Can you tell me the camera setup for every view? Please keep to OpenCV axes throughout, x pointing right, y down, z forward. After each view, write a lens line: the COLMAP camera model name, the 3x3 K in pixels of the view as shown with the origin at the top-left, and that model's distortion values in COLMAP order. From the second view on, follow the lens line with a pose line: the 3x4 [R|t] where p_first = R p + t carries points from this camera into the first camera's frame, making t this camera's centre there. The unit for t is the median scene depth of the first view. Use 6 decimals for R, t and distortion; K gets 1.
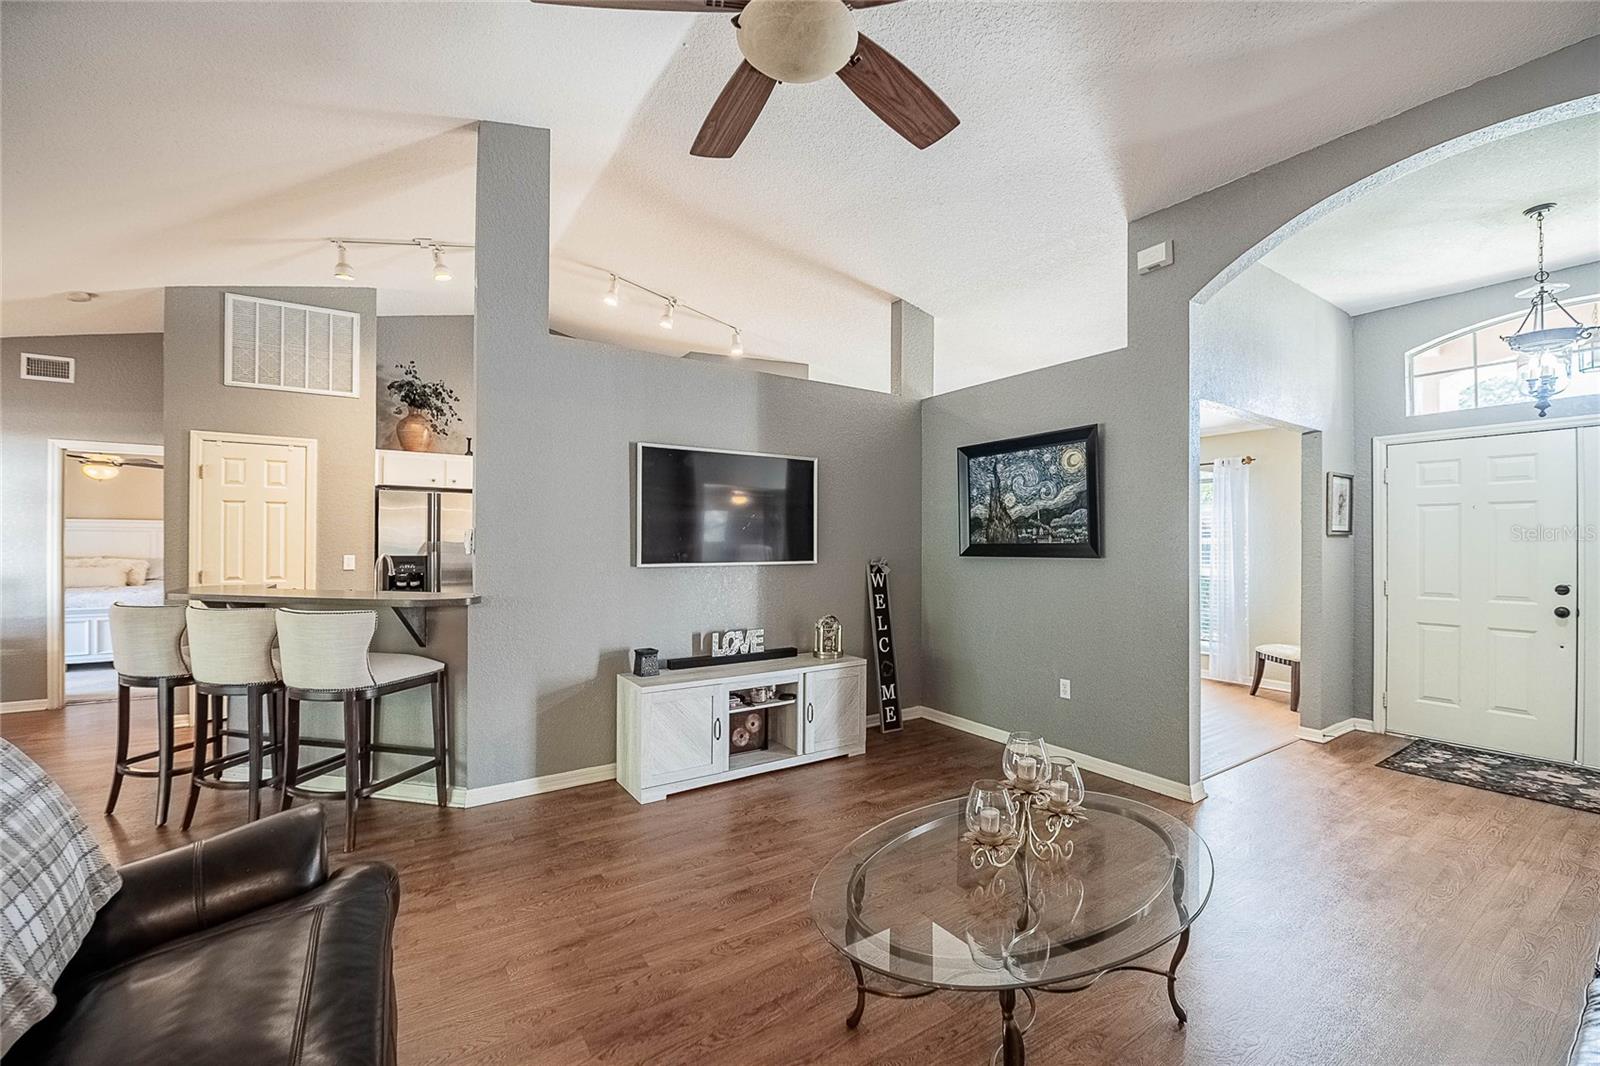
lens RADIAL K [[649.1, 0, 809.3], [0, 649.1, 536.2], [0, 0, 1]] dist [-0.002928, -0.004773]
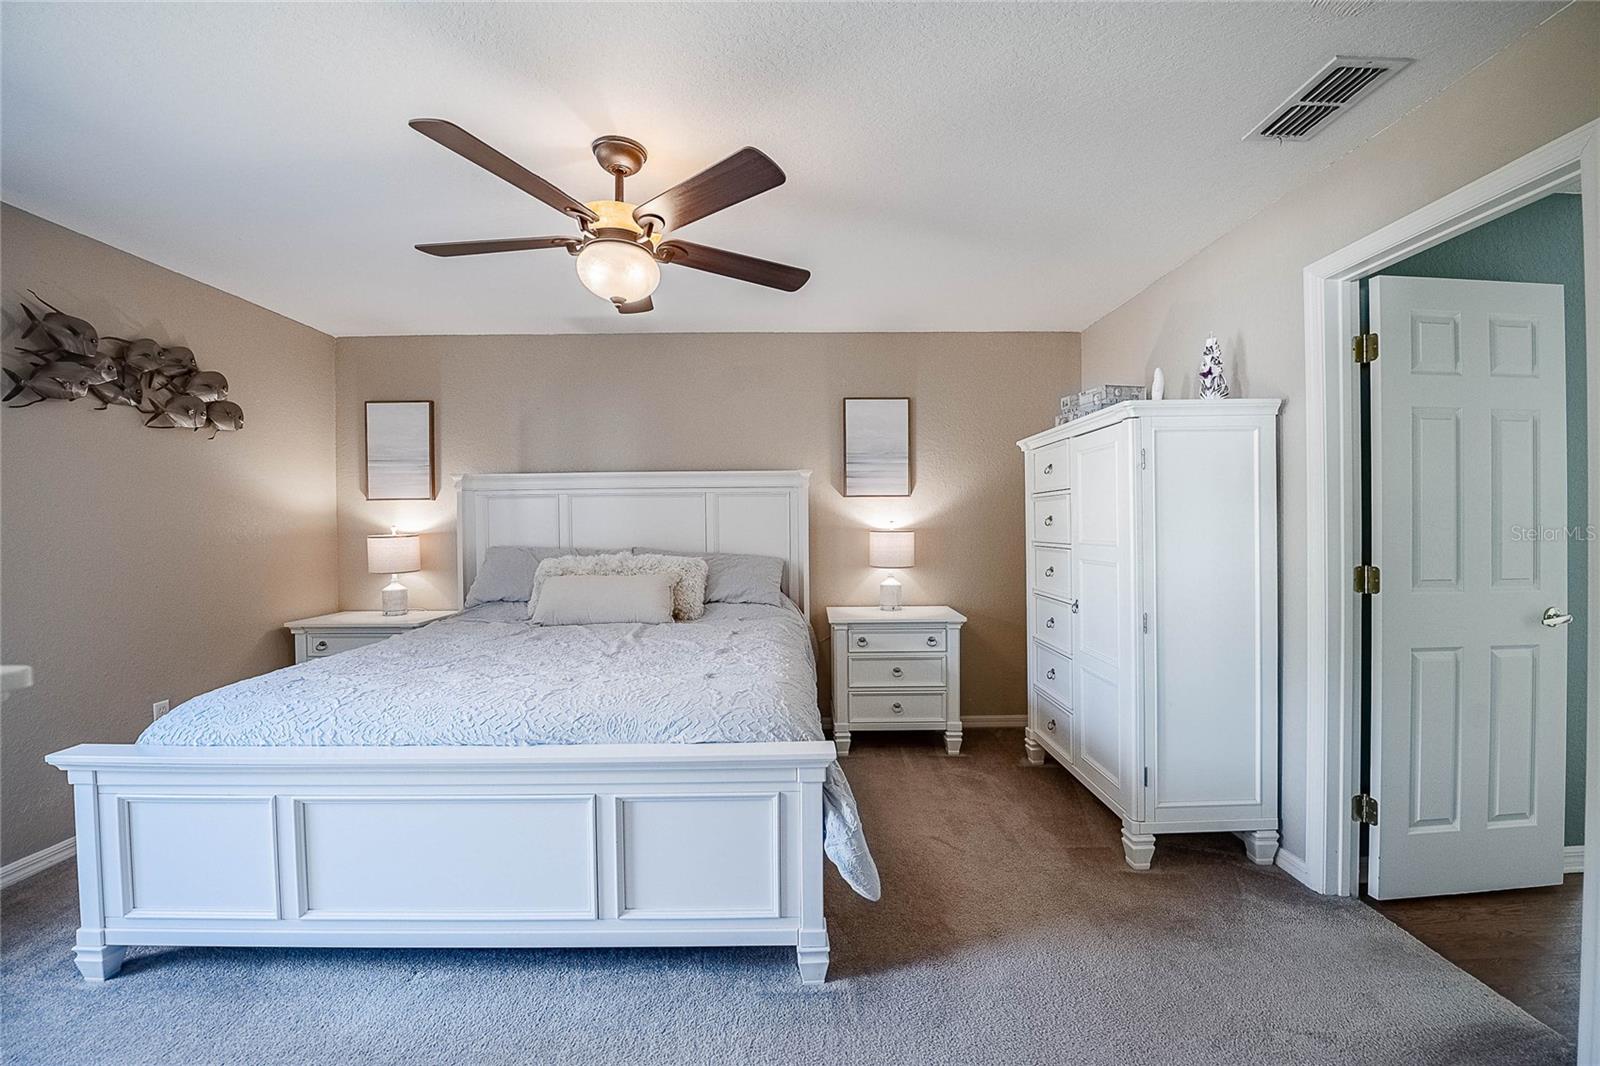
lens RADIAL K [[649.1, 0, 803.8], [0, 649.1, 532.3], [0, 0, 1]] dist [-0.002928, -0.004773]
pose [[0.839718, -0.003456, -0.543012, -1.250256], [0.012493, 0.999838, 0.012955, 0.025868], [0.542879, -0.017663, 0.839625, 1.137029]]
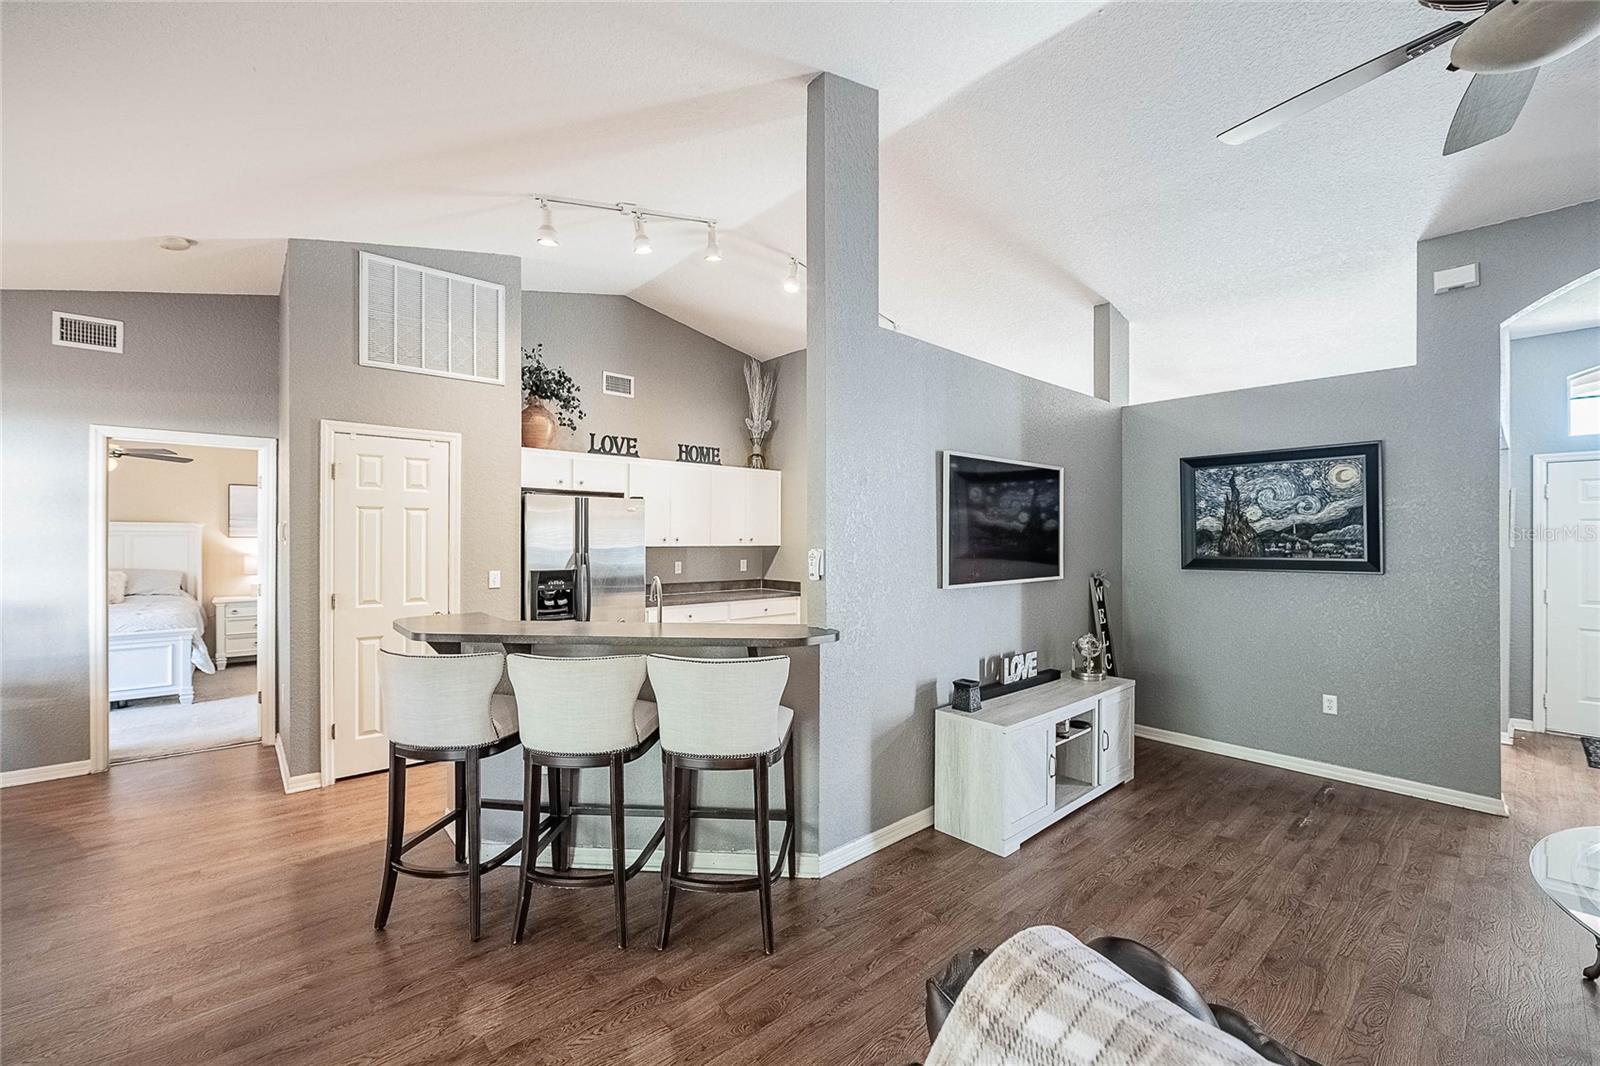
lens RADIAL K [[649.1, 0, 808.4], [0, 649.1, 531.6], [0, 0, 1]] dist [-0.002928, -0.004773]
pose [[0.989795, 0.001853, 0.142484, -0.489200], [-0.001827, 0.999998, -0.000311, -0.025715], [-0.142485, 0.000047, 0.989797, 0.117494]]
